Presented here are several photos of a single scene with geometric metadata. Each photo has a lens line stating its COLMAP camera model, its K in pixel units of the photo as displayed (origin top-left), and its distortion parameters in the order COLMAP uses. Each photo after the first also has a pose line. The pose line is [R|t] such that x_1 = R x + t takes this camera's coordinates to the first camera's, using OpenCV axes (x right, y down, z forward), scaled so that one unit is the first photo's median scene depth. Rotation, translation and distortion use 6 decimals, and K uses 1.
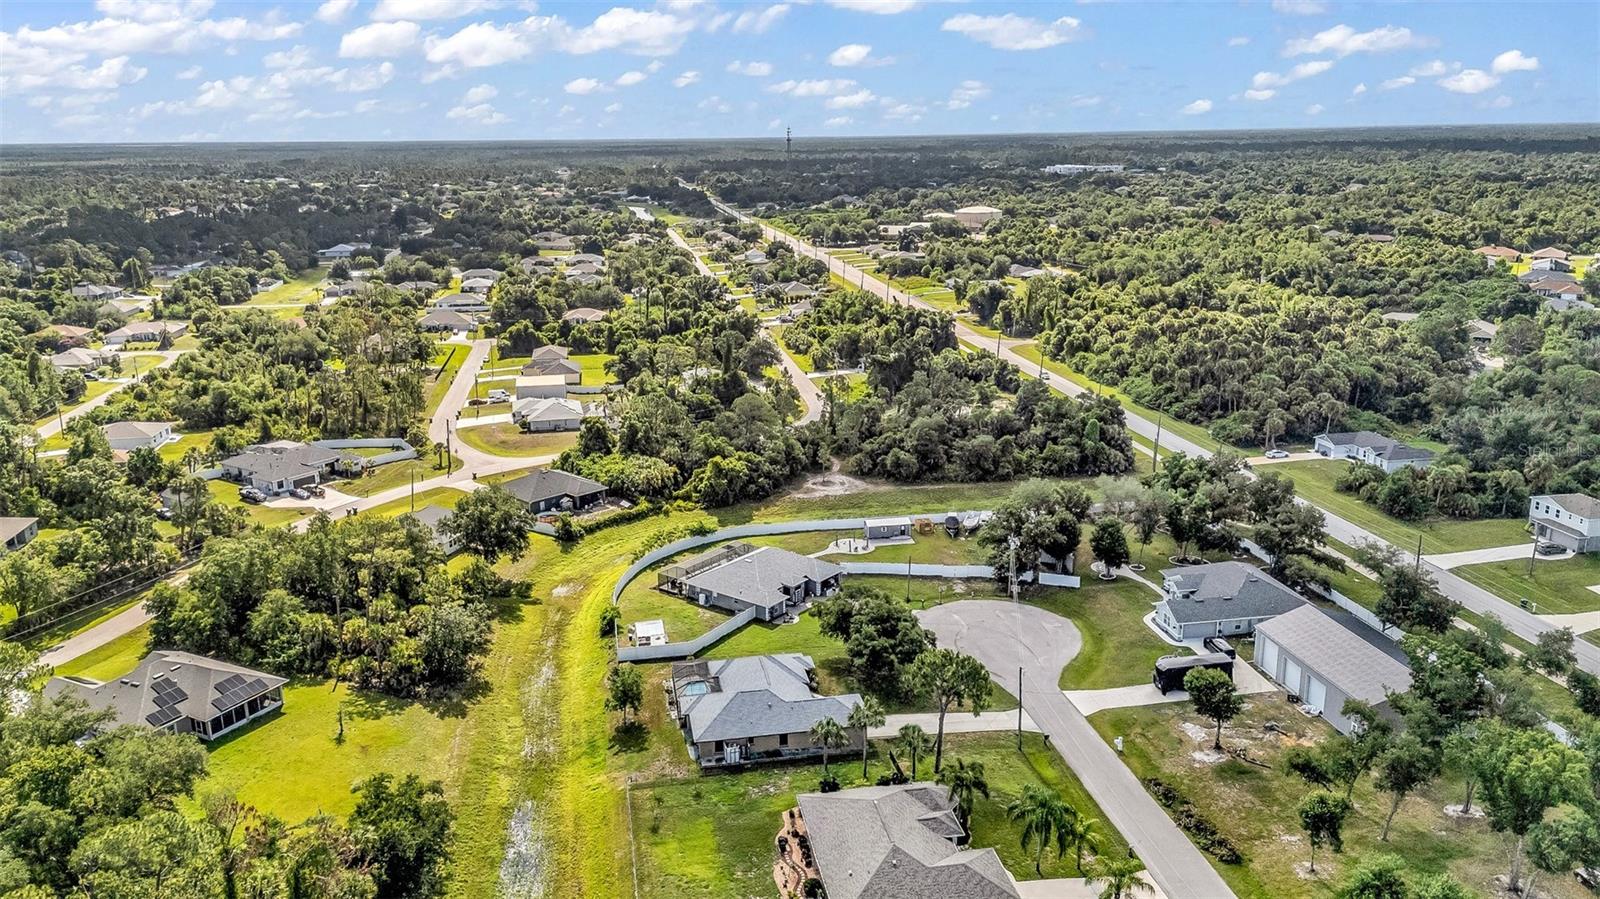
lens RADIAL K [[1171.0, 0, 800.6], [0, 1171.0, 455.0], [0, 0, 1]] dist [0.071158, -0.061584]
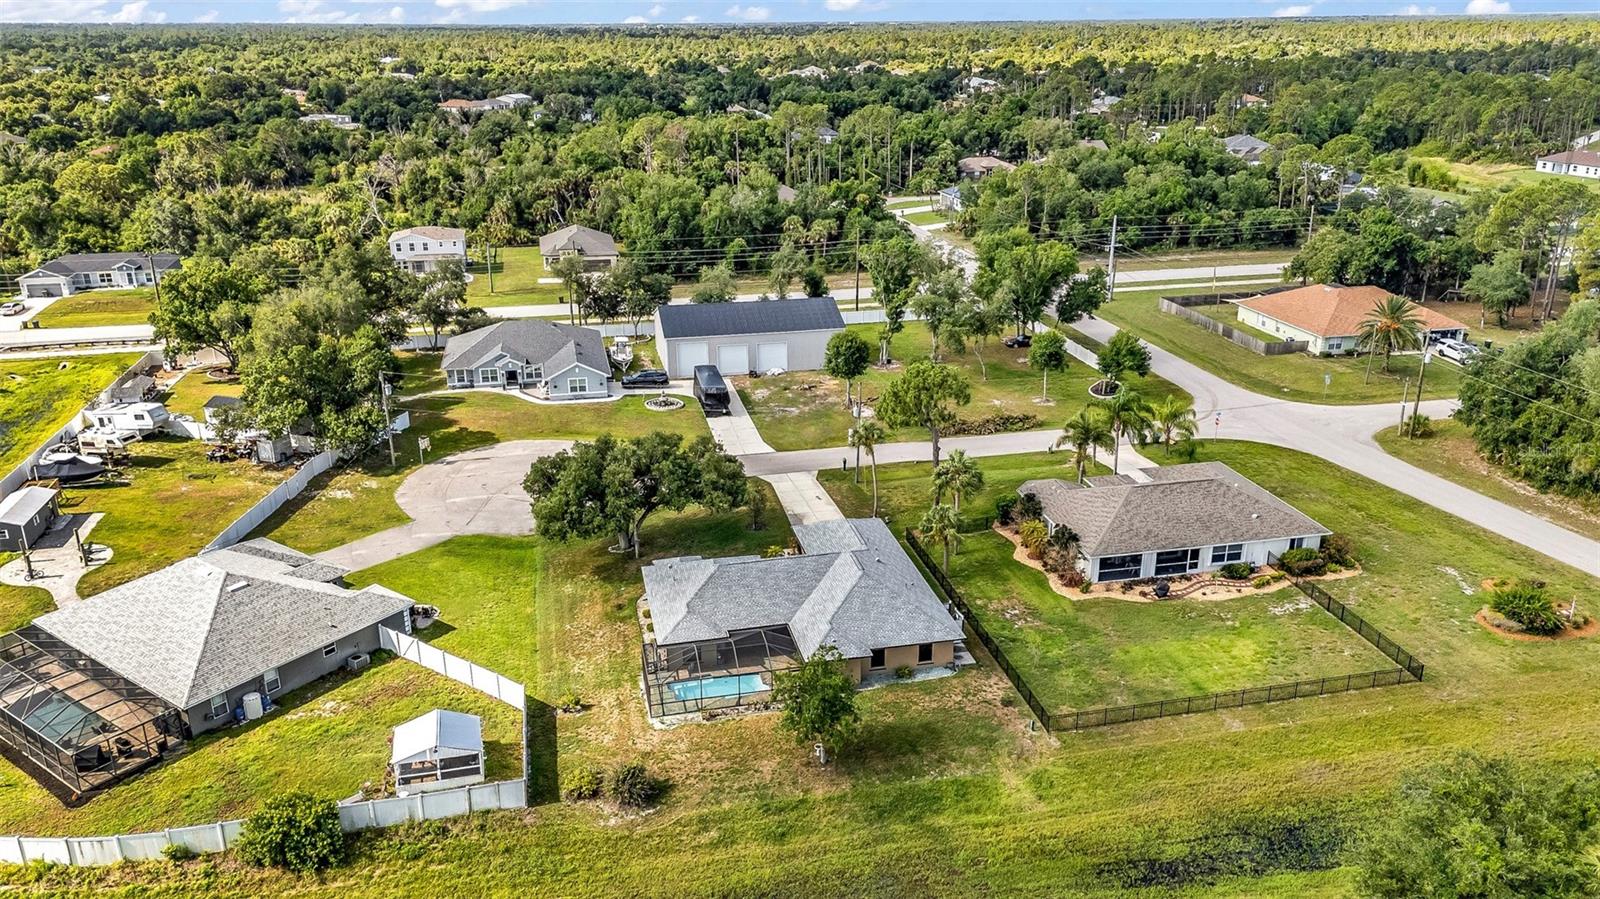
lens RADIAL K [[1171.0, 0, 800.6], [0, 1171.0, 455.0], [0, 0, 1]] dist [0.071158, -0.061584]
pose [[-0.043771, -0.333050, 0.941893, -0.372909], [0.269820, 0.903819, 0.332126, -0.036924], [-0.961916, 0.268679, 0.050302, 0.618808]]
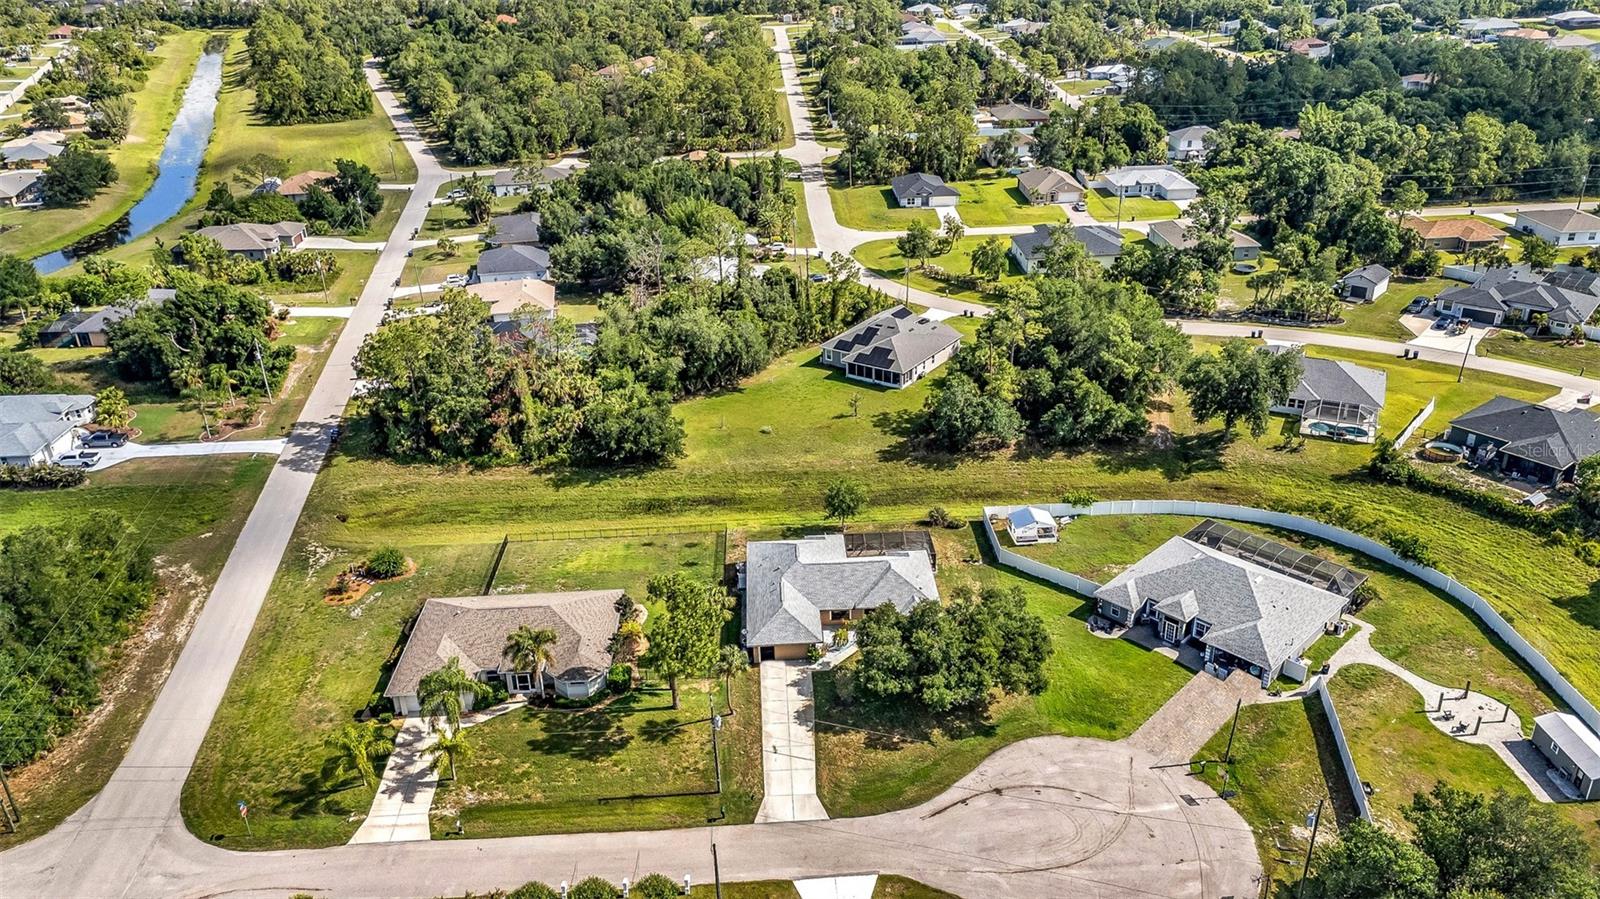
lens RADIAL K [[1171.0, 0, 800.6], [0, 1171.0, 455.0], [0, 0, 1]] dist [0.071158, -0.061584]
pose [[-0.133498, 0.444446, -0.885803, 0.468706], [-0.234042, 0.854384, 0.463953, -0.185822], [0.963017, 0.269252, -0.010039, 0.624023]]
